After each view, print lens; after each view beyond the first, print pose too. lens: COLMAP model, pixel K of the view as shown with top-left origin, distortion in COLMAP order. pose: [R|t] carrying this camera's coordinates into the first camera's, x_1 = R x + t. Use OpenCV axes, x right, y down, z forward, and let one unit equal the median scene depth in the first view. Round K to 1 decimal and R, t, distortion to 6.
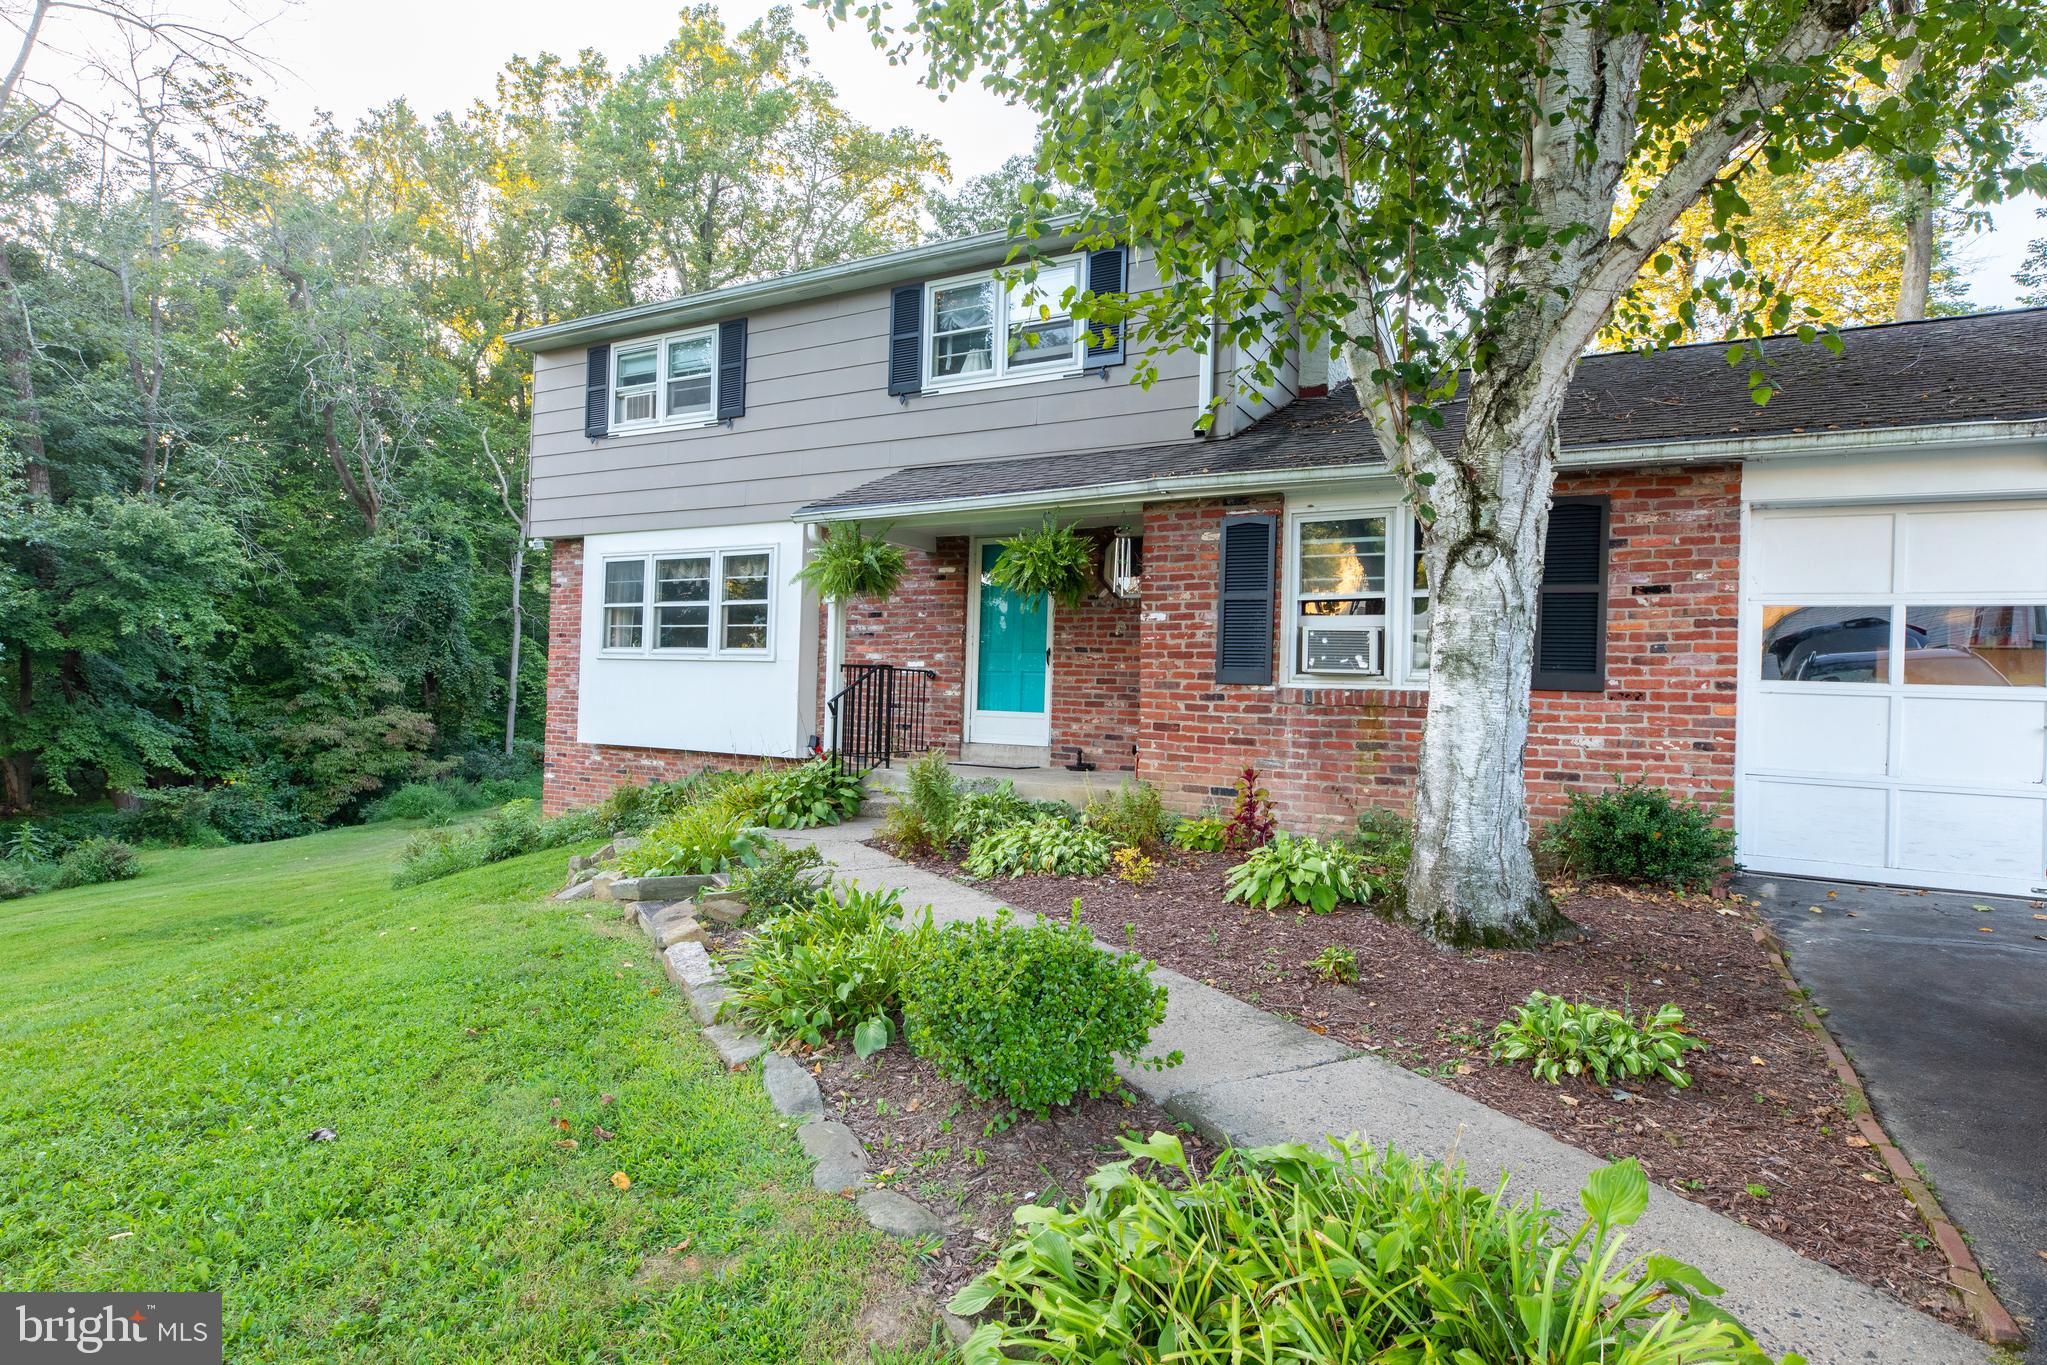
lens RADIAL K [[1087.1, 0, 1021.7], [0, 1087.1, 683.6], [0, 0, 1]] dist [-0.010455, 0.000357]
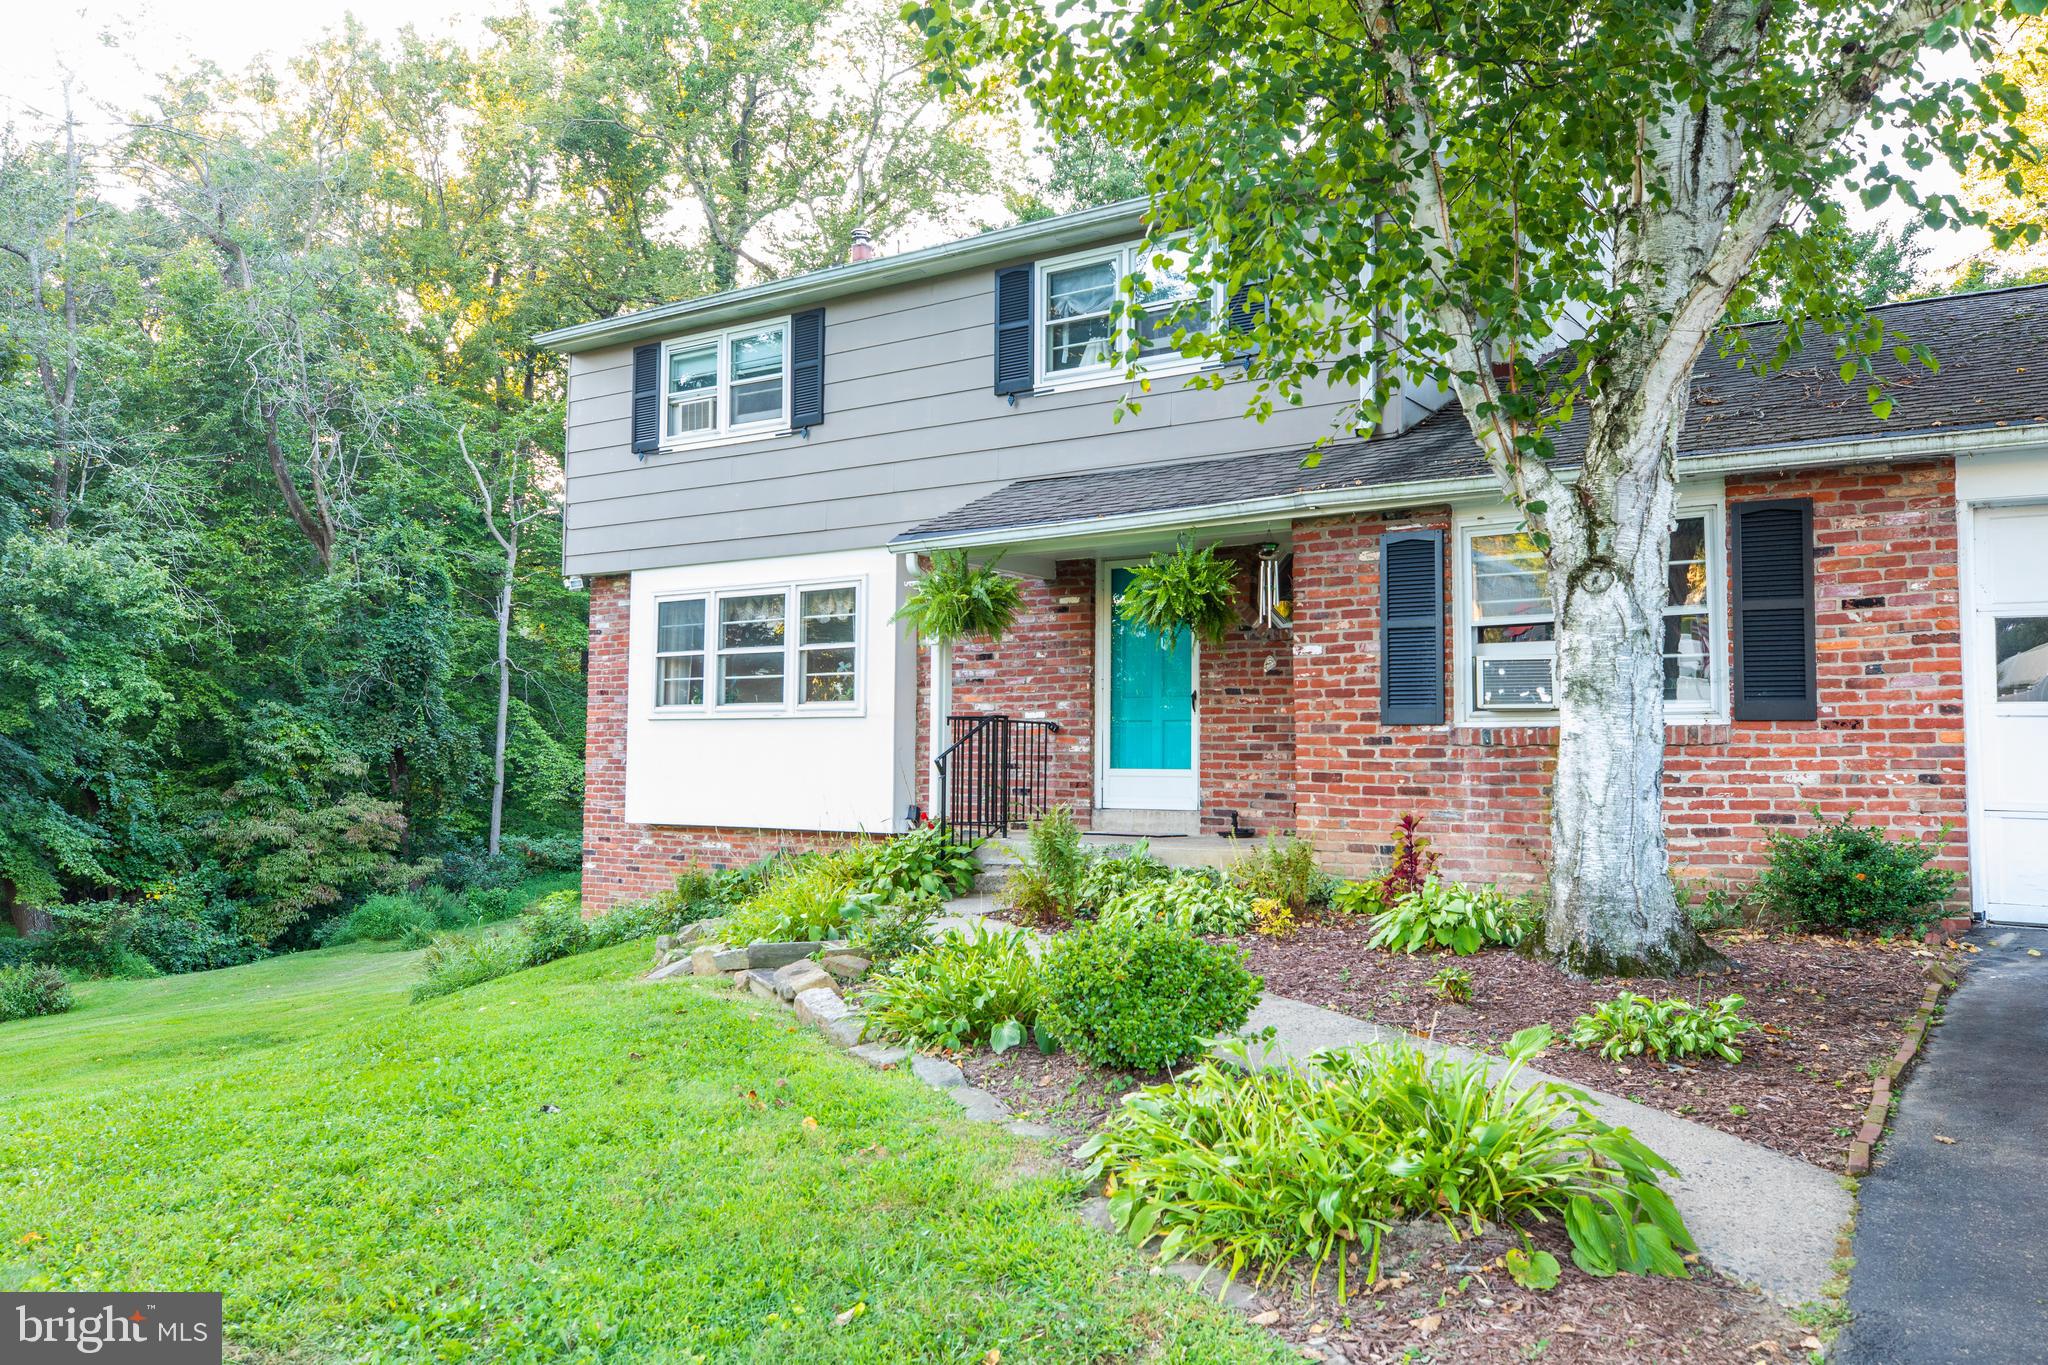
lens RADIAL K [[1572.8, 0, 1052.3], [0, 1572.8, 653.7], [0, 0, 1]] dist [-0.006991, 0.001202]
pose [[0.996087, -0.029656, -0.083254, 0.019402], [0.024484, 0.997746, -0.062477, 0.012396], [0.084919, 0.060194, 0.994568, -0.220912]]
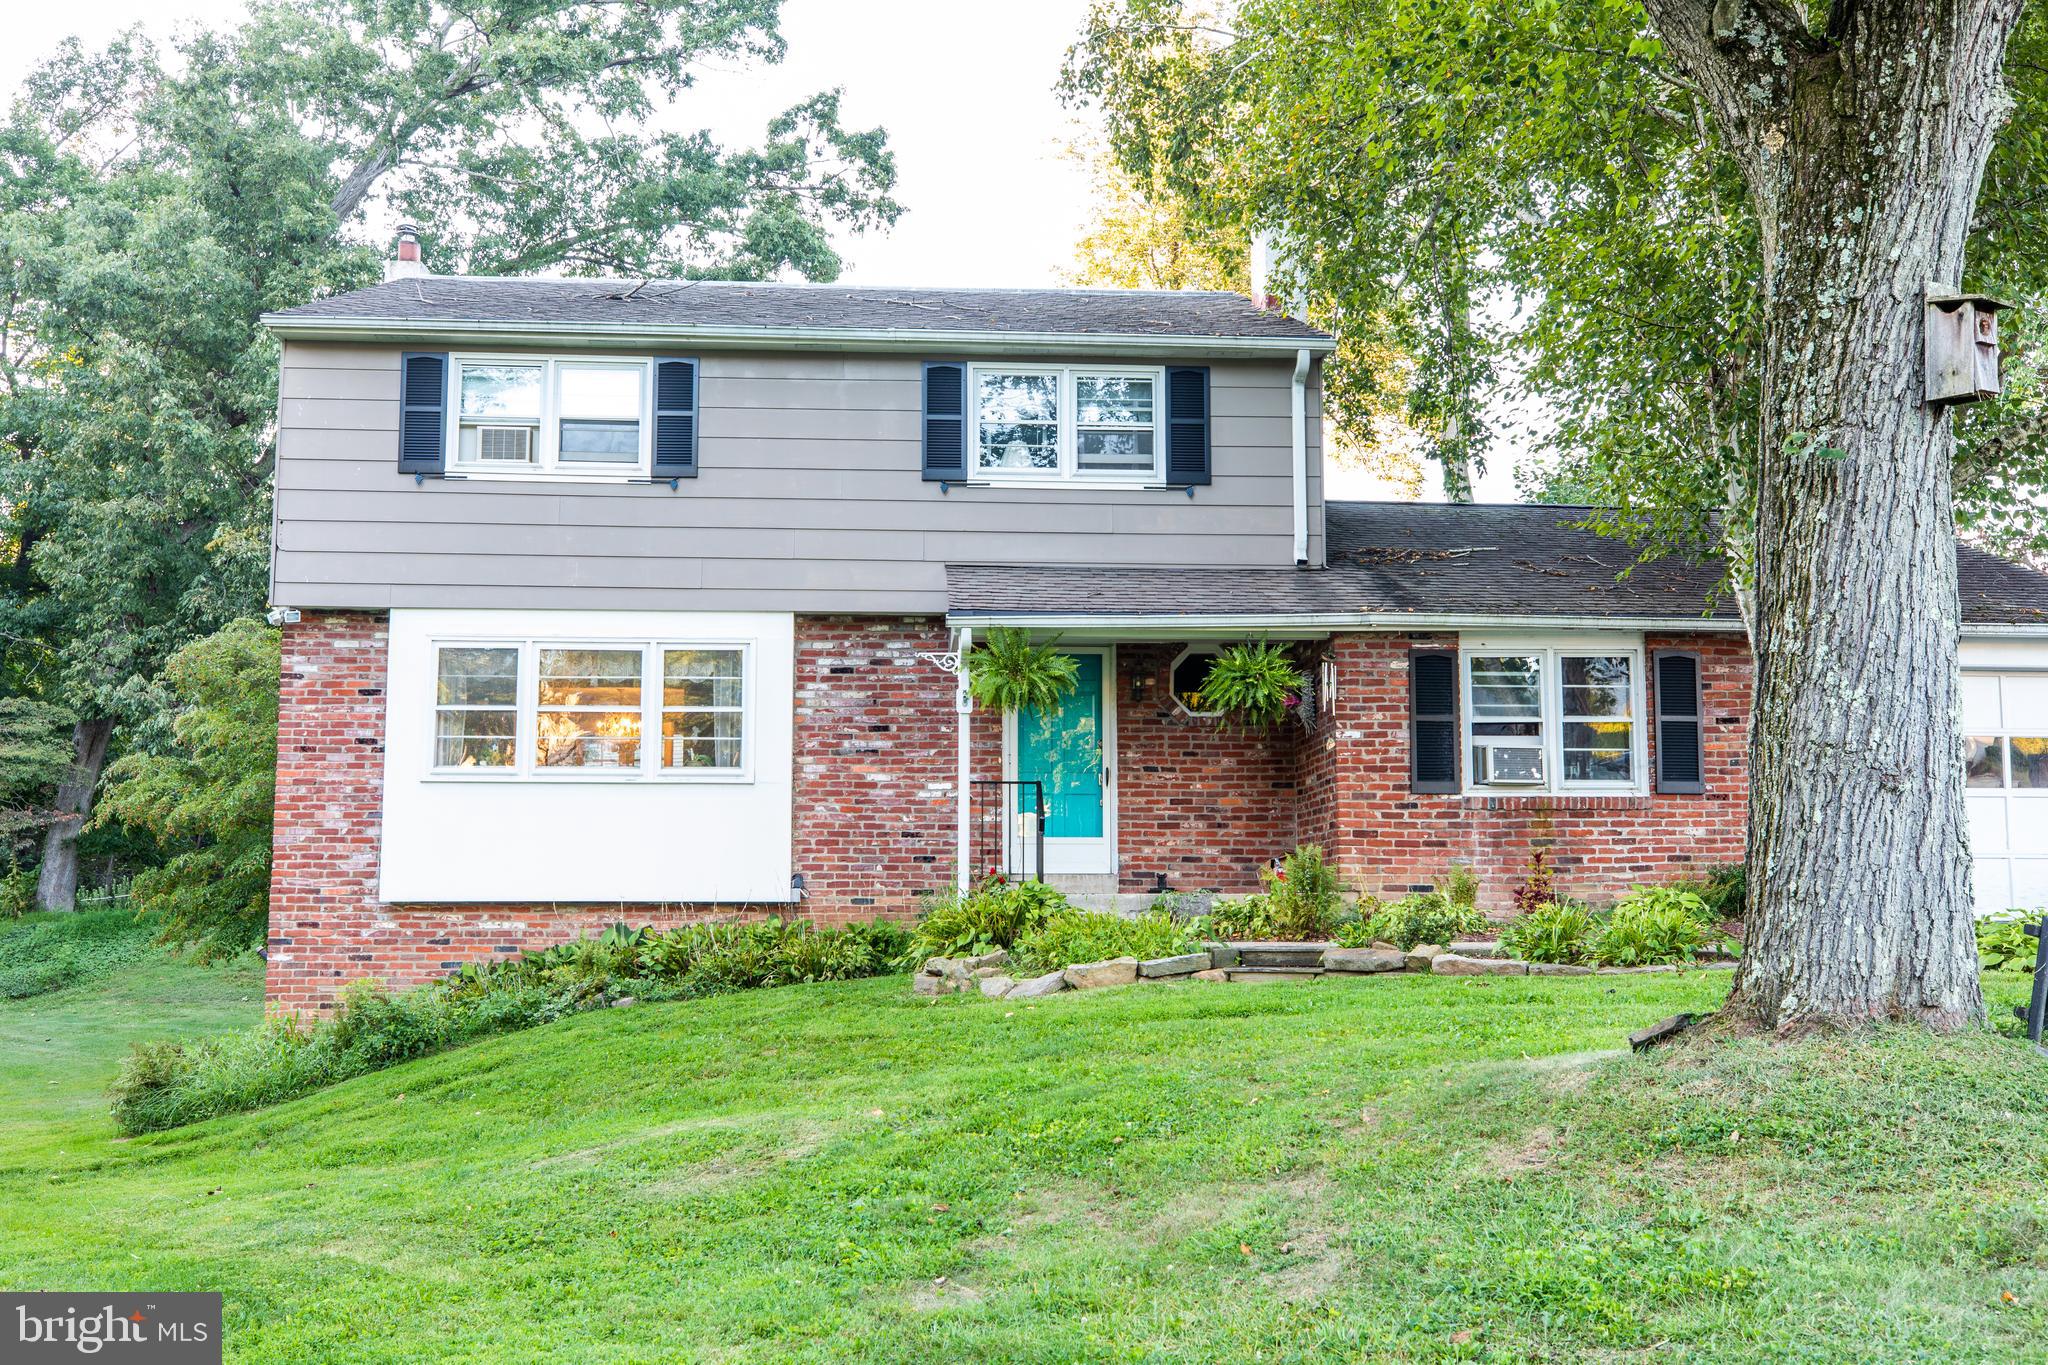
lens RADIAL K [[2006.2, 0, 1022.1], [0, 2006.2, 676.8], [0, 0, 1]] dist [-0.018619, 0.000000]
pose [[0.832121, 0.036177, 0.553414, -1.088094], [0.020079, 0.995251, -0.095252, 0.057276], [-0.554231, 0.090373, 0.827442, -0.430511]]
